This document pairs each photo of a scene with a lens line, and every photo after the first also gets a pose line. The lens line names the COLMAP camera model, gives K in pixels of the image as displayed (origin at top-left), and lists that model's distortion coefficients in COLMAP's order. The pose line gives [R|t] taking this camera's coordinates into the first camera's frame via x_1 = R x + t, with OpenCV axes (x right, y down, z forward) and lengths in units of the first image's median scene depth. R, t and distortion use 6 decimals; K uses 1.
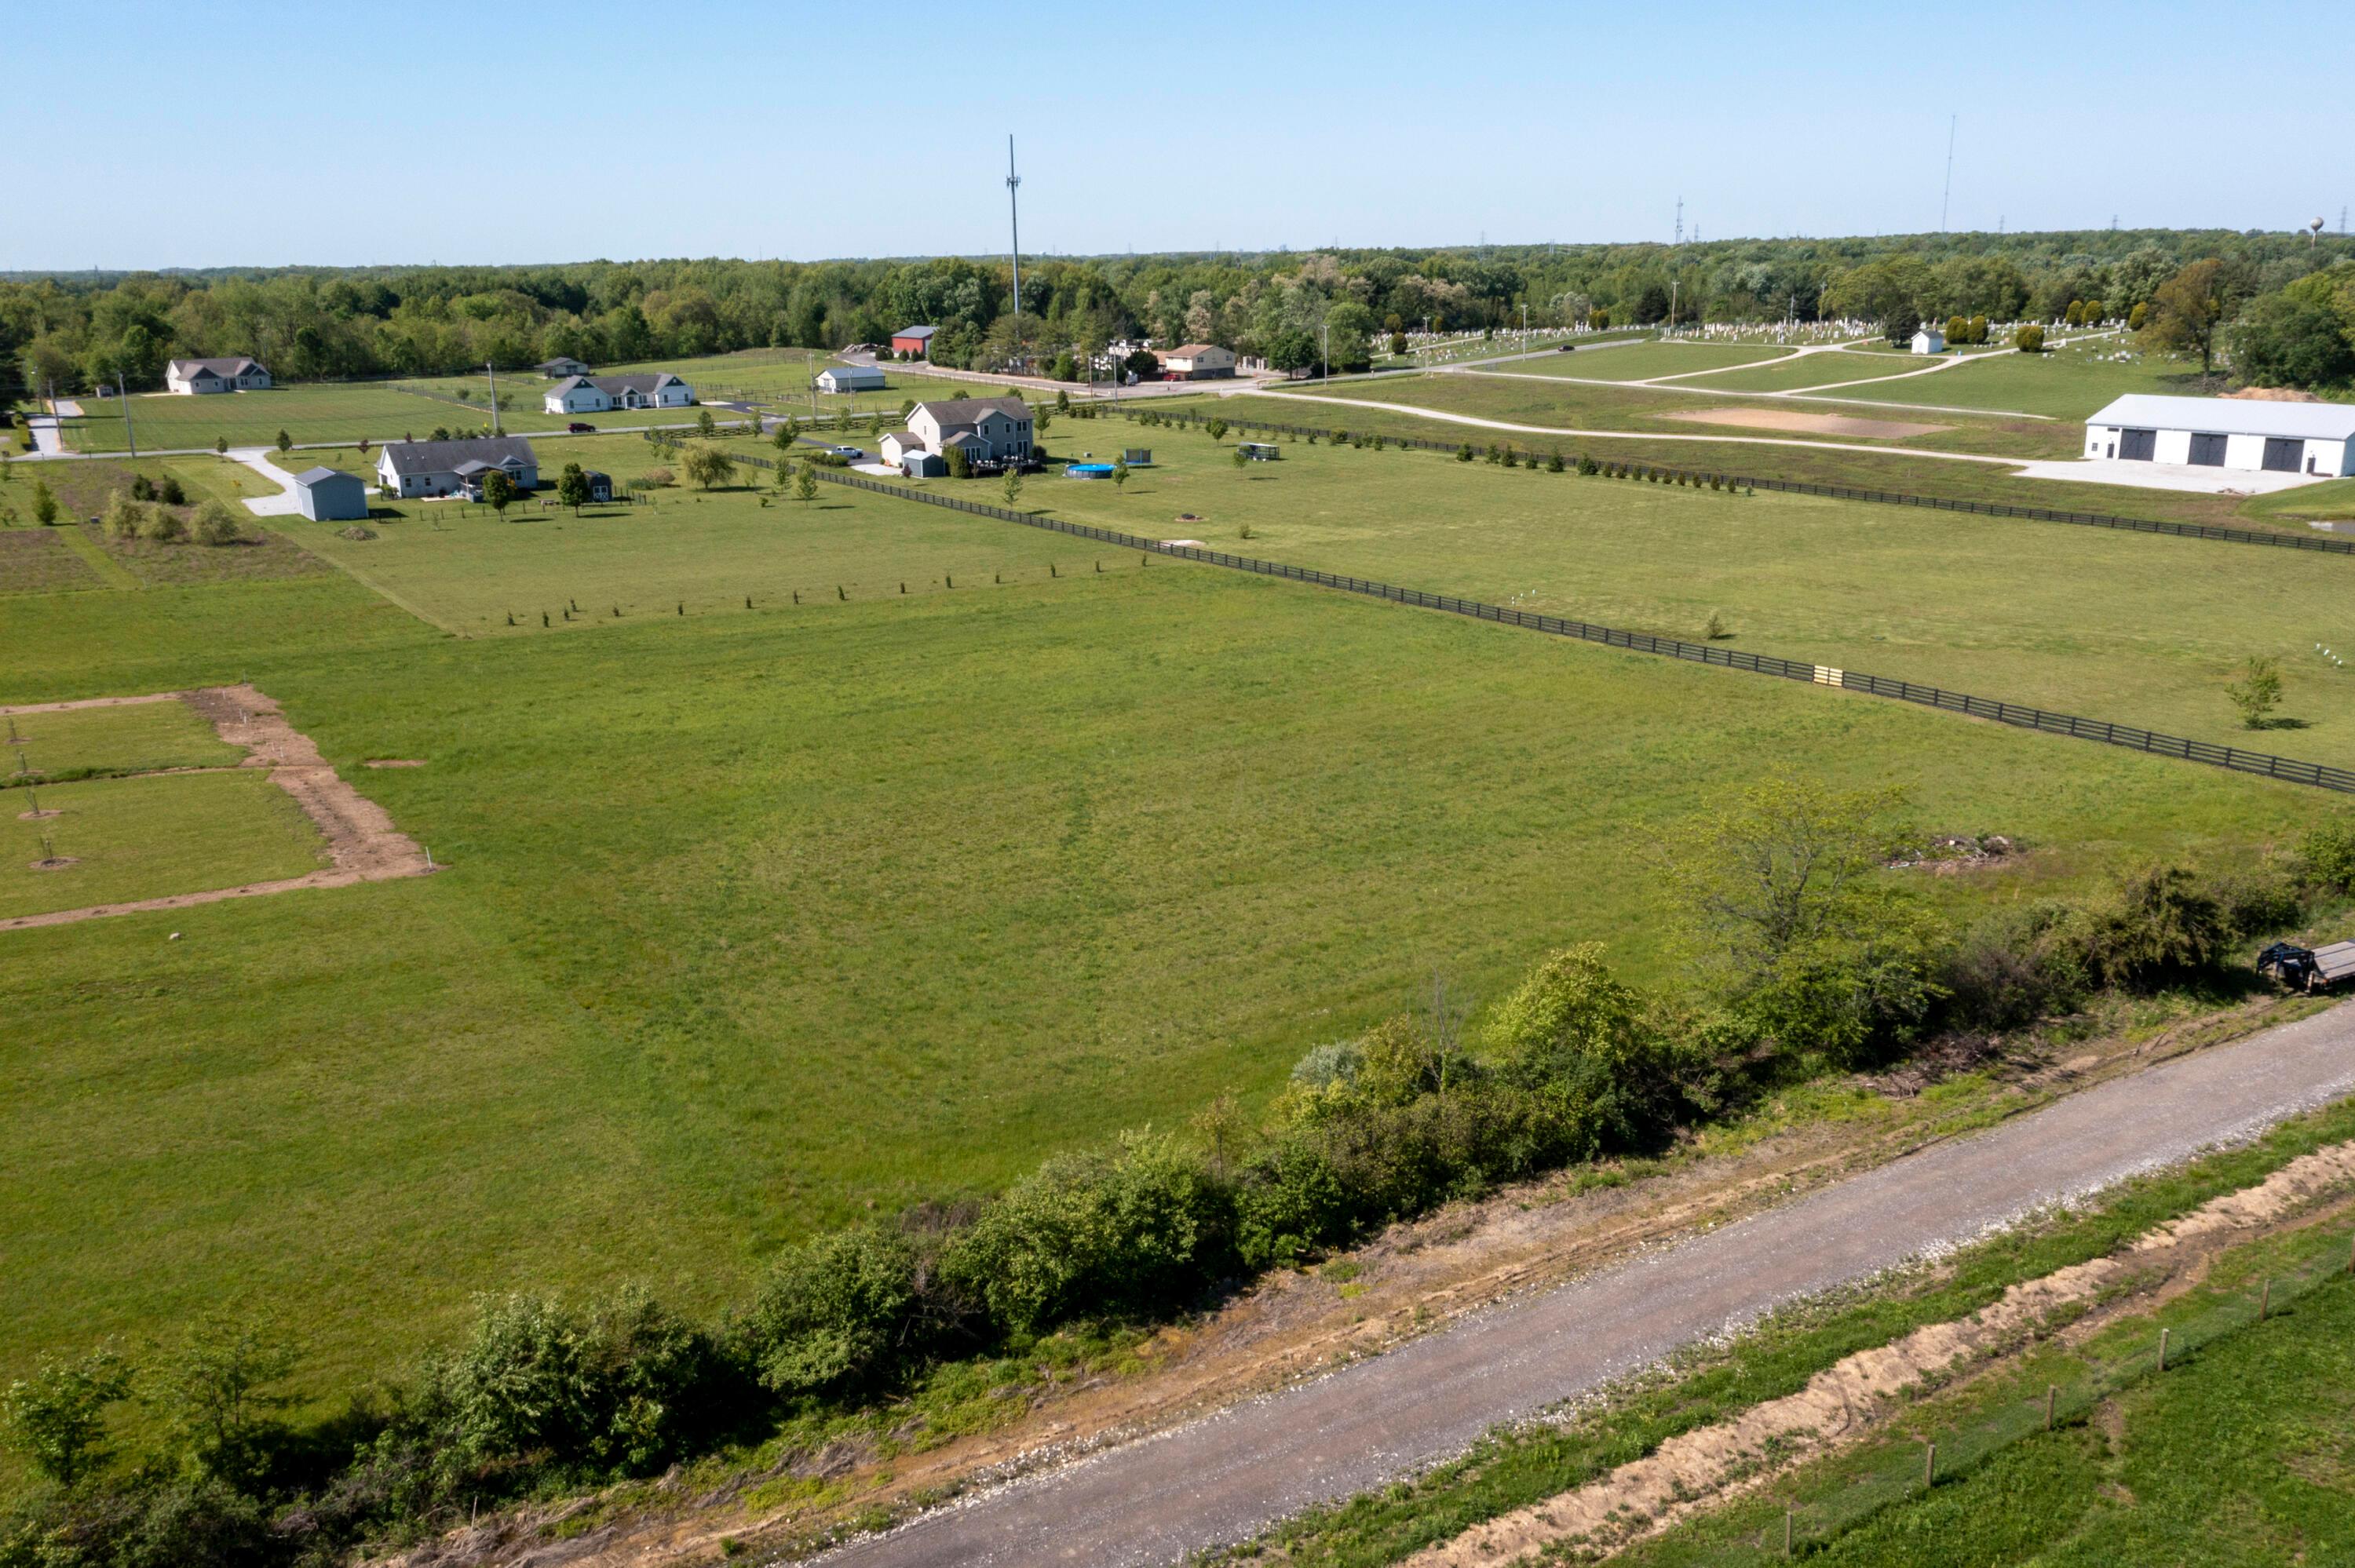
lens RADIAL K [[1869.2, 0, 1172.9], [0, 1869.2, 789.7], [0, 0, 1]] dist [-0.016518, 0.051352]
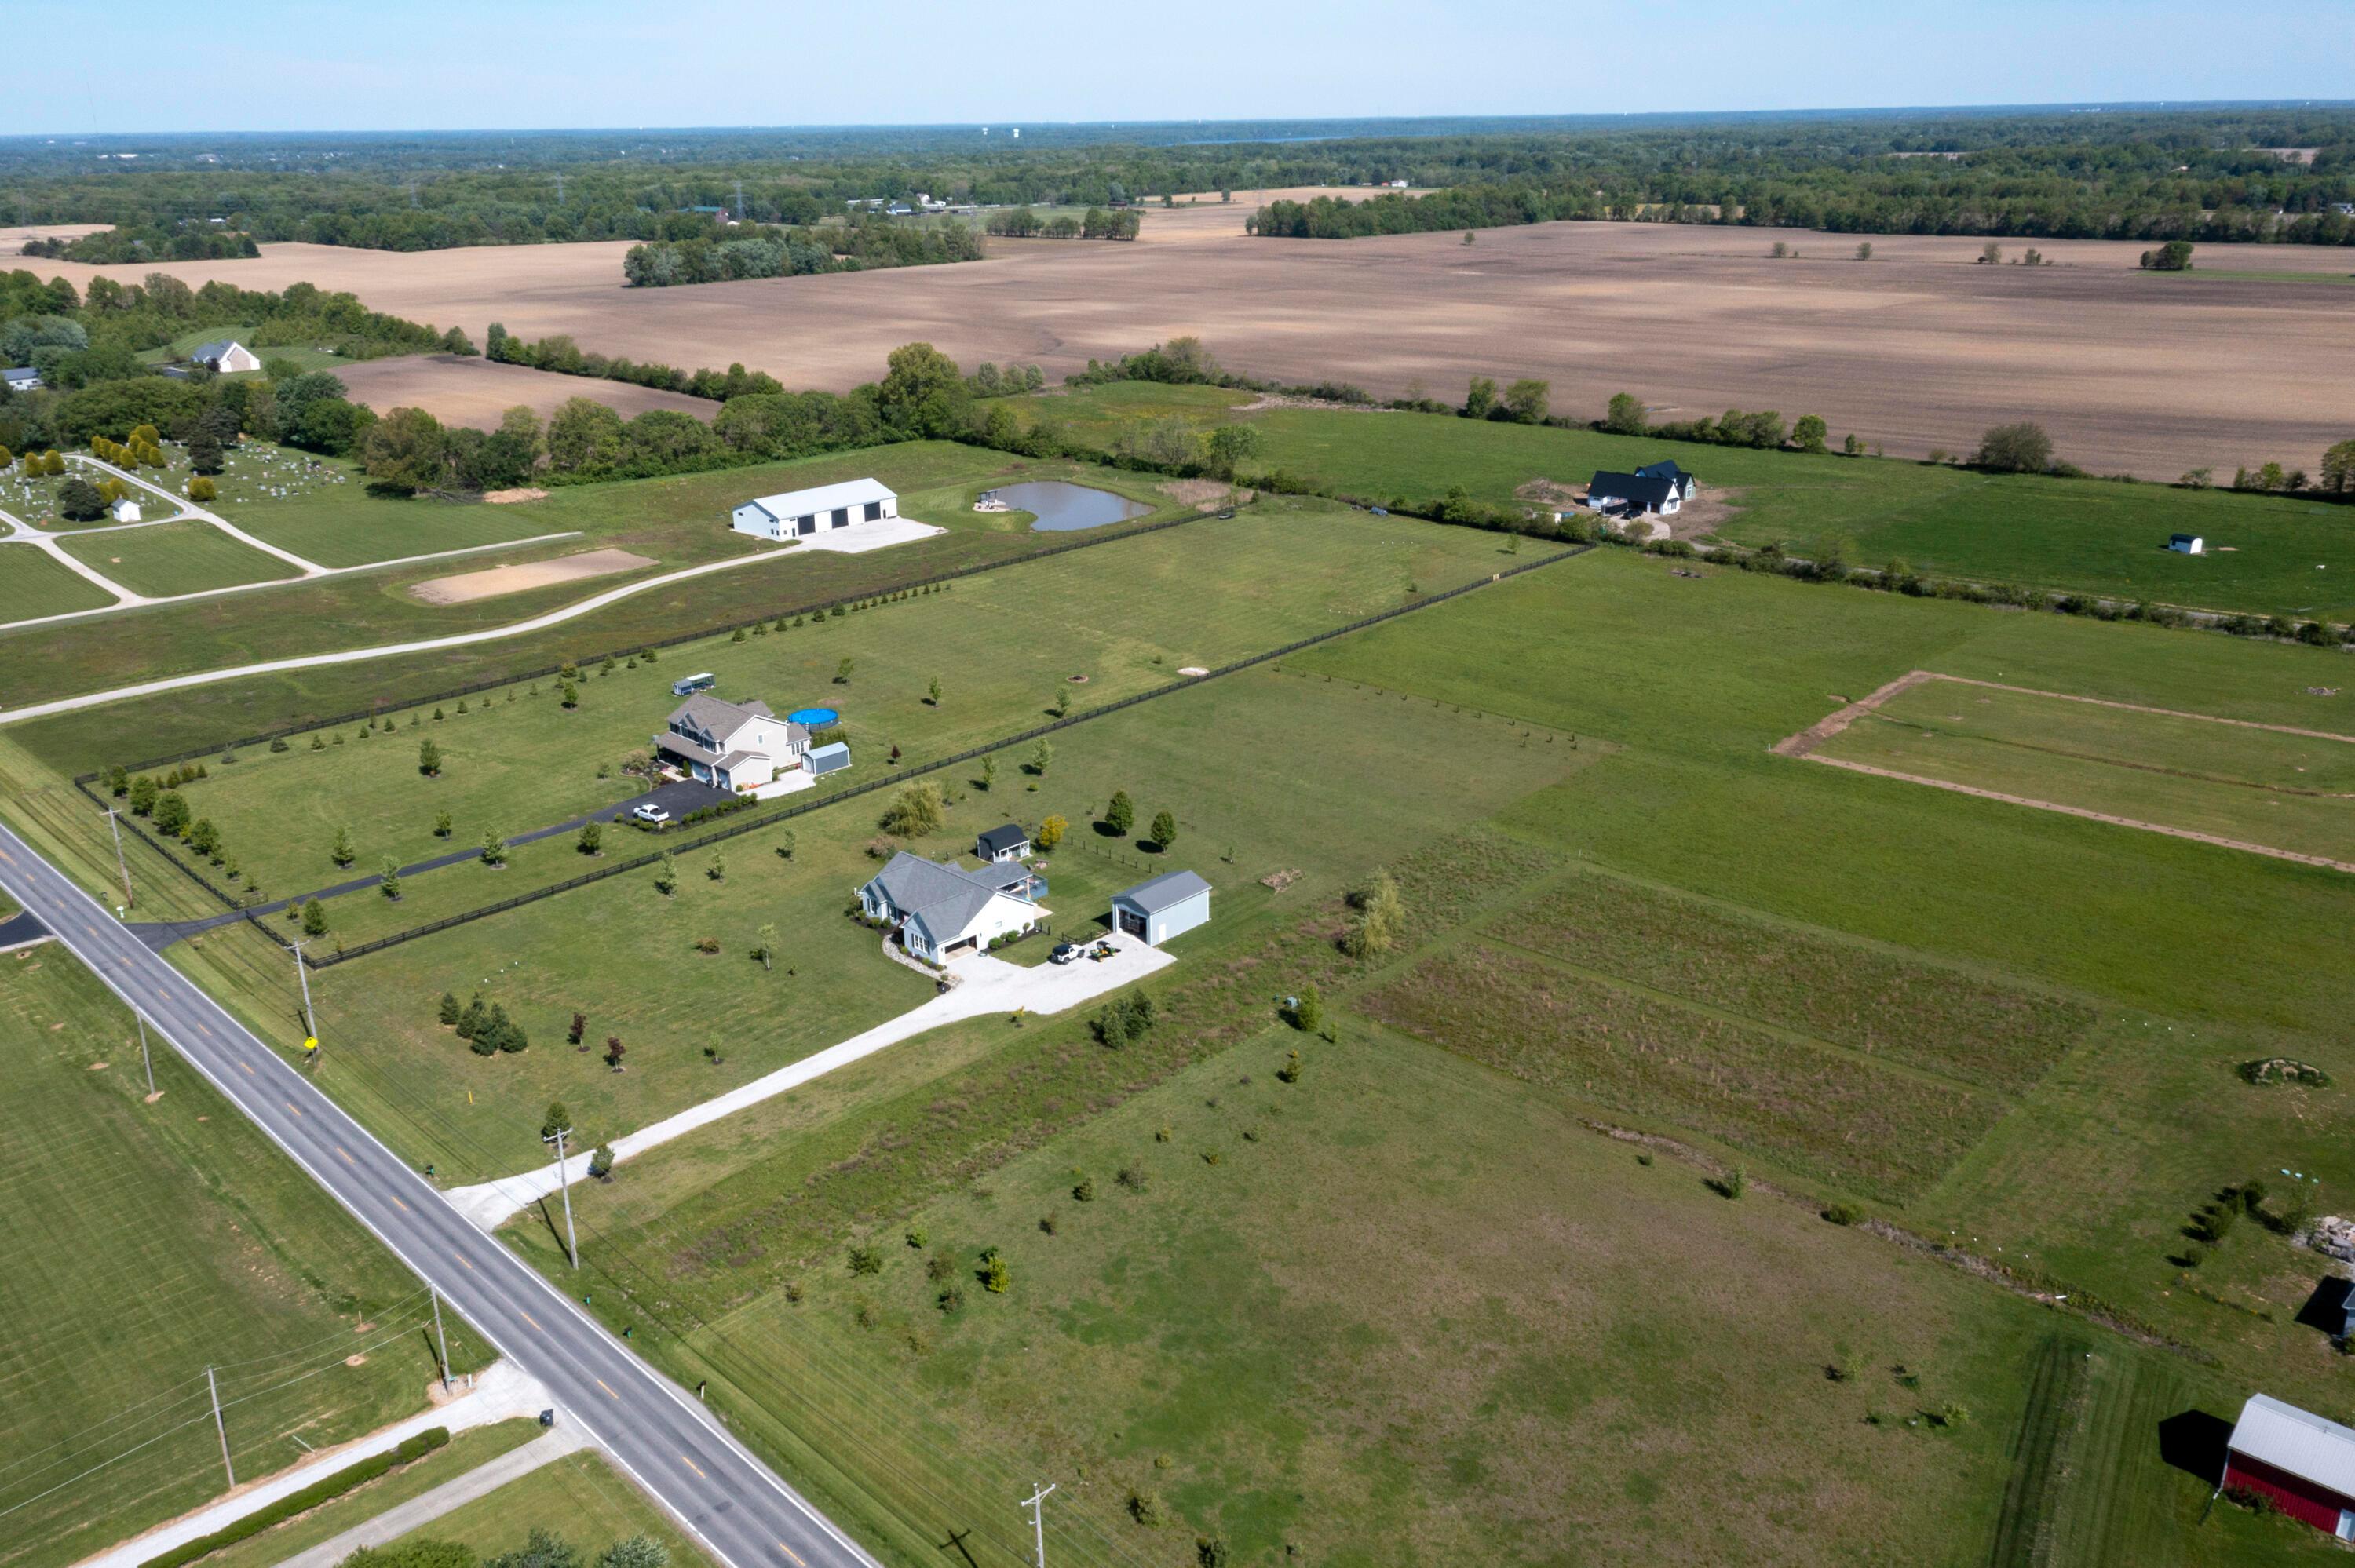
lens RADIAL K [[1804.3, 0, 1176.7], [0, 1804.3, 887.4], [0, 0, 1]] dist [-0.025855, 0.048316]
pose [[-0.216340, -0.365656, 0.905258, -1.059502], [0.291507, 0.860730, 0.417335, -0.451701], [-0.931784, 0.354175, -0.079619, 0.878569]]
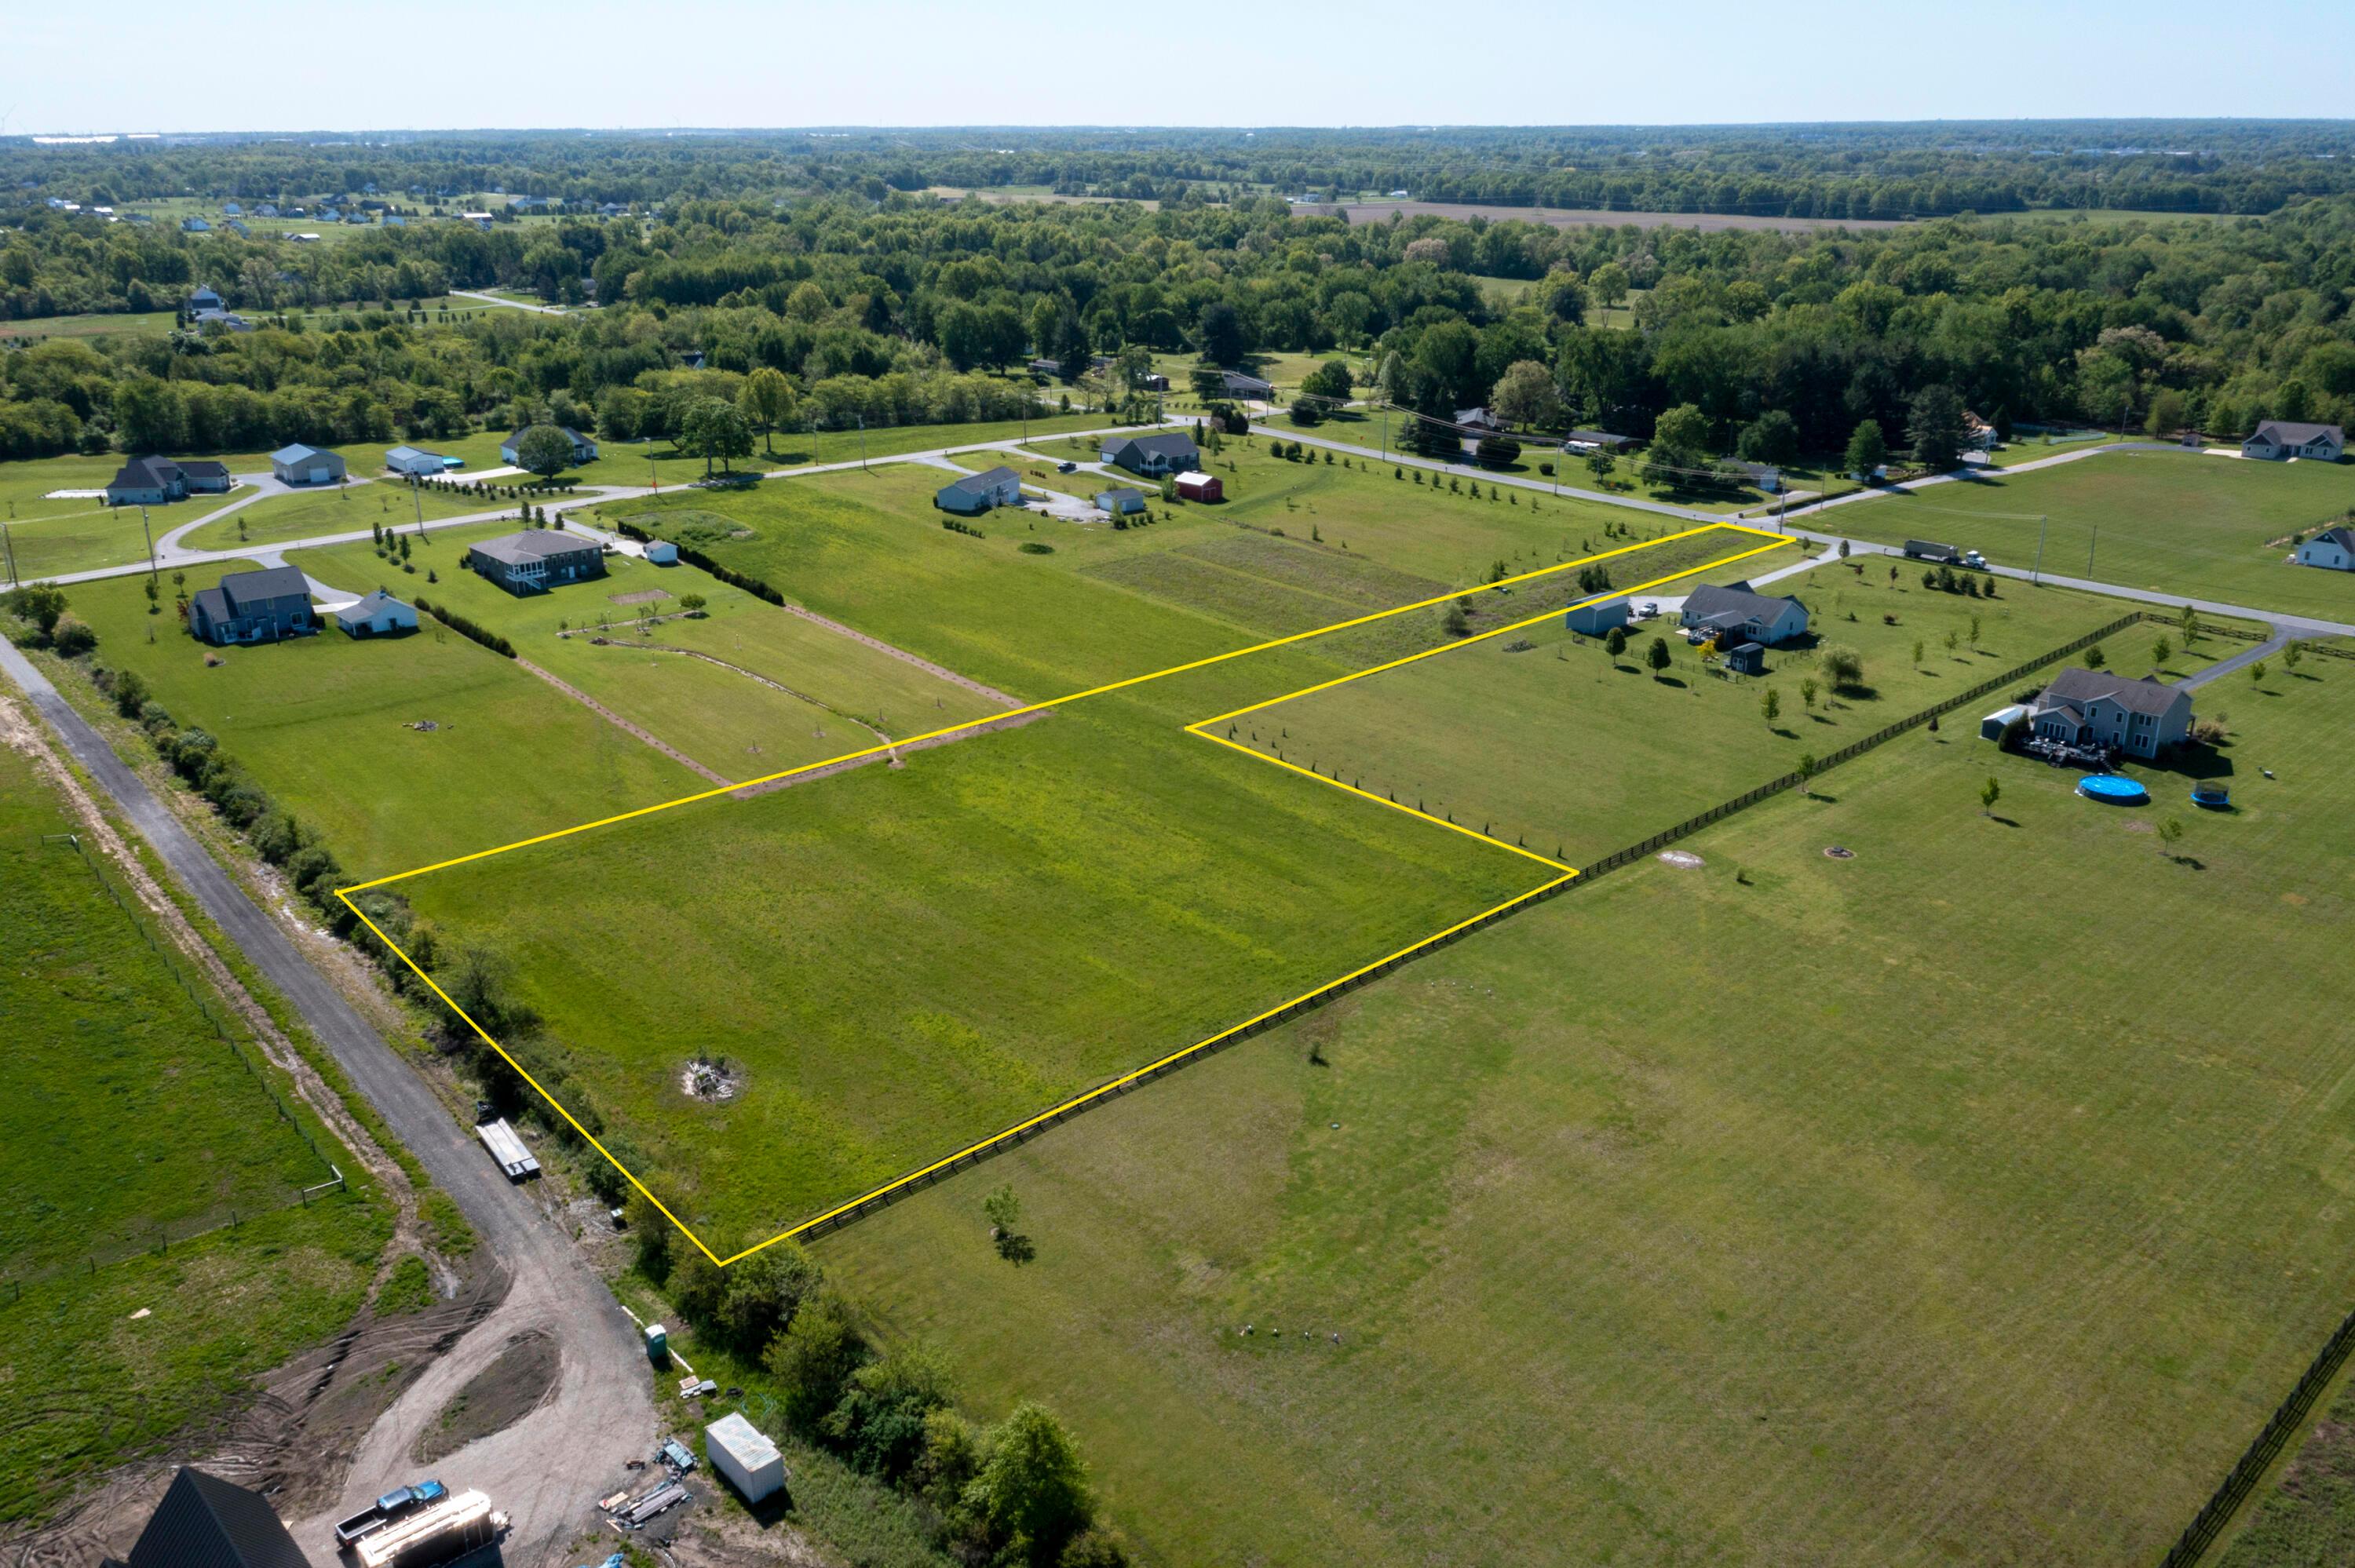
lens RADIAL K [[1869.2, 0, 1172.9], [0, 1869.2, 789.7], [0, 0, 1]] dist [-0.016518, 0.051352]
pose [[0.146570, 0.345890, -0.926756, 0.717645], [-0.266610, 0.916018, 0.299717, -0.309862], [0.952595, 0.203153, 0.226478, 0.328653]]
